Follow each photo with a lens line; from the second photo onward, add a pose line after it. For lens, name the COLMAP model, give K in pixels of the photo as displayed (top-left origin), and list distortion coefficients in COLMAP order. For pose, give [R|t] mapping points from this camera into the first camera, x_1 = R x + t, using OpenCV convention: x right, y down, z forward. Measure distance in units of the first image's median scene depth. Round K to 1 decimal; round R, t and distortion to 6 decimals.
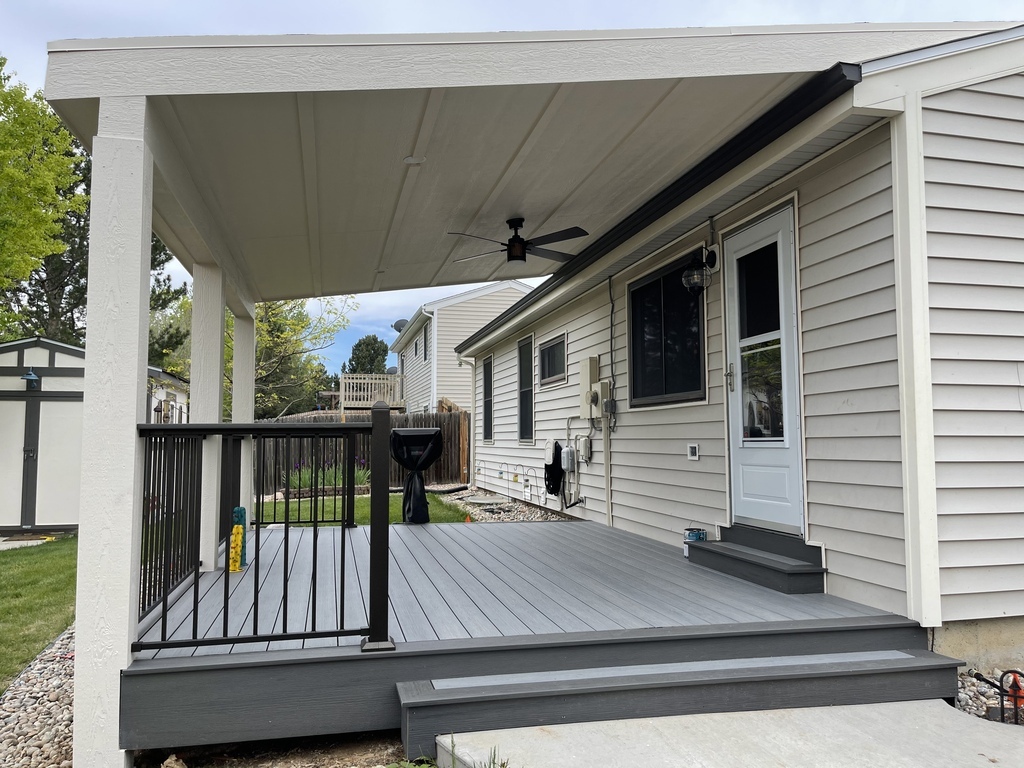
lens RADIAL K [[777.6, 0, 515.9], [0, 777.6, 388.1], [0, 0, 1]] dist [0.079940, -0.123884]
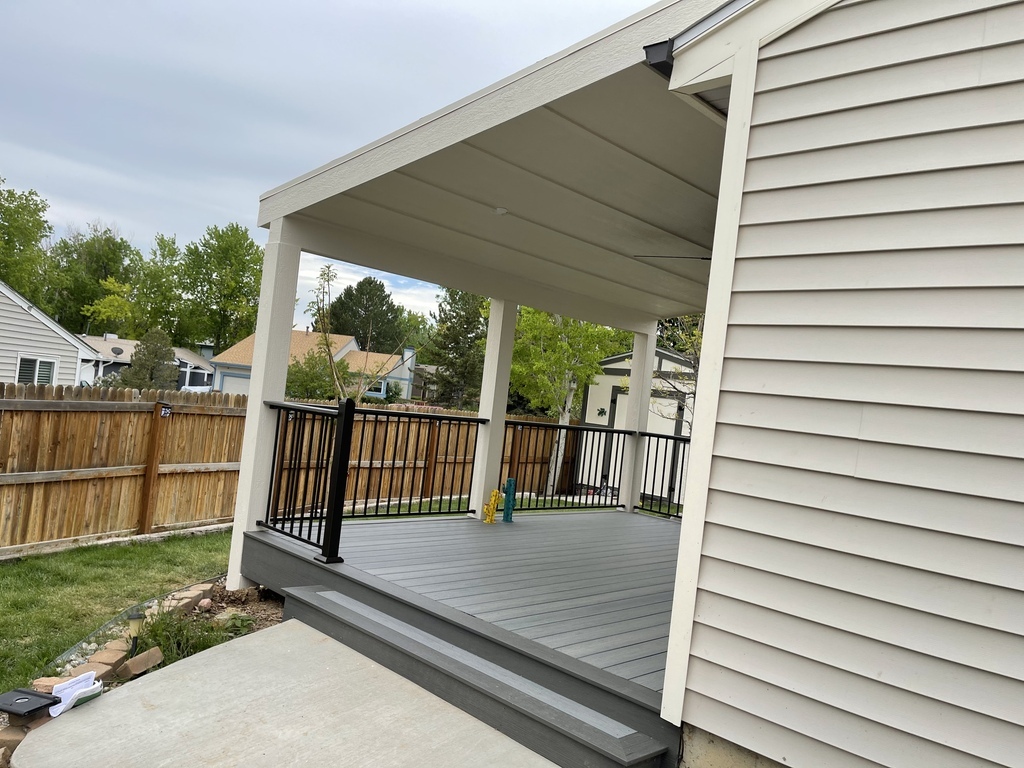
lens RADIAL K [[777.6, 0, 515.9], [0, 777.6, 388.1], [0, 0, 1]] dist [0.079940, -0.123884]
pose [[0.540544, 0.050244, -0.839814, 0.825753], [-0.057765, 0.998076, 0.022532, -0.033779], [0.839330, 0.036332, 0.542406, 0.314735]]
